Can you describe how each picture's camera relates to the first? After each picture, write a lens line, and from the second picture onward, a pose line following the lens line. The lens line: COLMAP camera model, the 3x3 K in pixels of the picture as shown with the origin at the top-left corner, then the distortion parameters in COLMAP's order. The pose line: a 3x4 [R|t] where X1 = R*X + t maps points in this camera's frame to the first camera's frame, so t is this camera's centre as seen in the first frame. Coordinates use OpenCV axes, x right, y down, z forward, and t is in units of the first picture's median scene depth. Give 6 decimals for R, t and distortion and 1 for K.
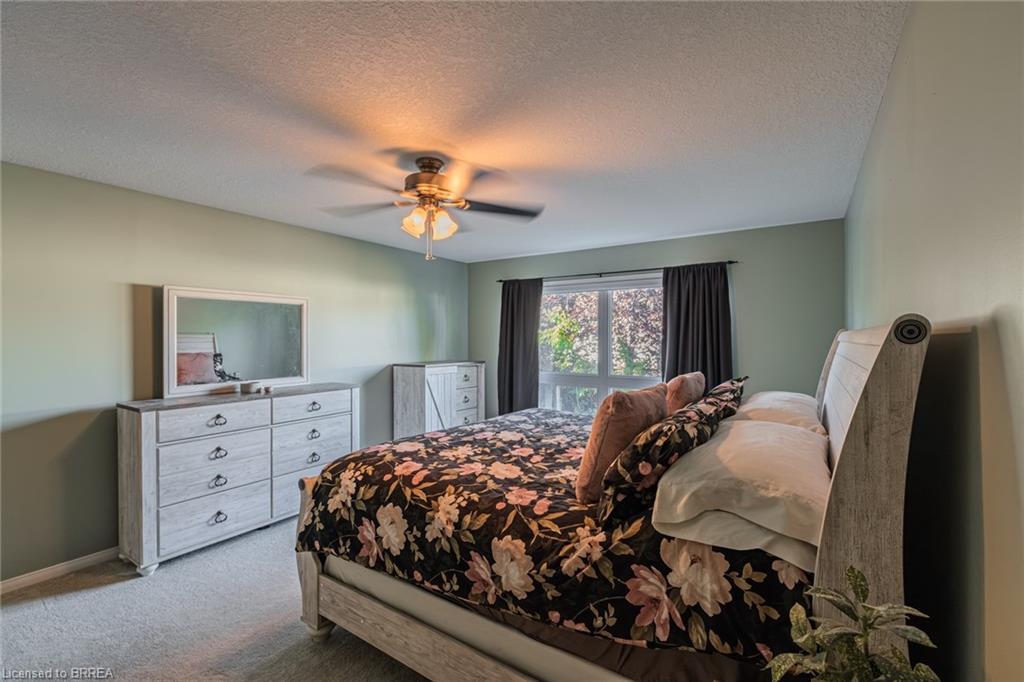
lens RADIAL K [[446.8, 0, 524.6], [0, 446.8, 338.2], [0, 0, 1]] dist [-0.002193, -0.000742]
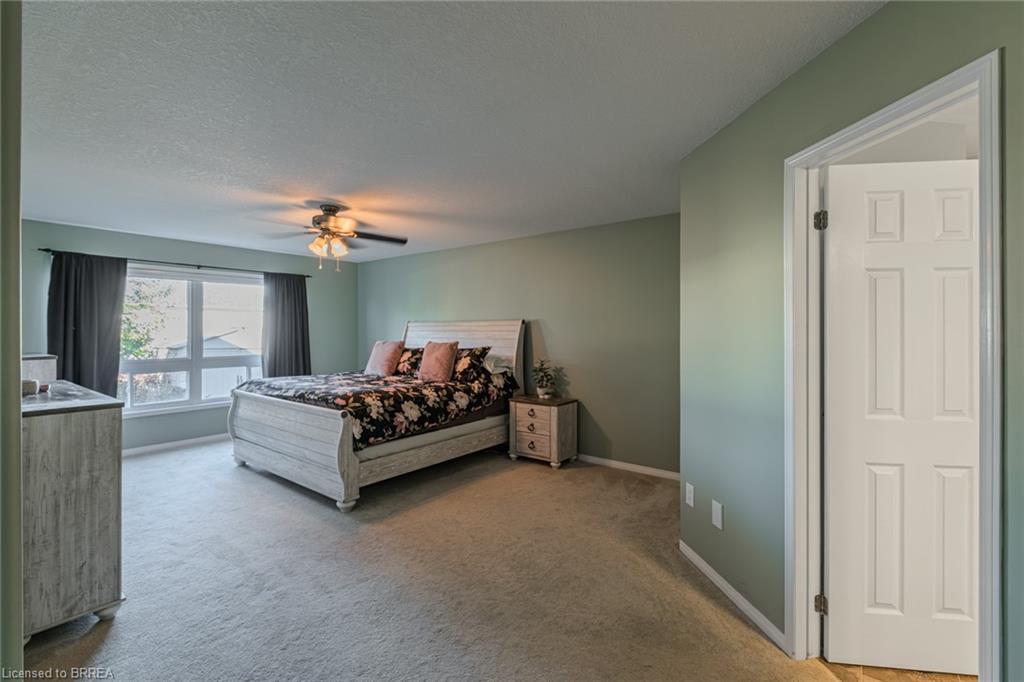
lens RADIAL K [[448.5, 0, 511.4], [0, 448.5, 328.9], [0, 0, 1]] dist [-0.000853, -0.000213]
pose [[0.087446, -0.001998, 0.996167, -1.756010], [0.000059, 0.999998, 0.002000, 0.022323], [-0.996169, -0.000117, 0.087446, 0.247299]]
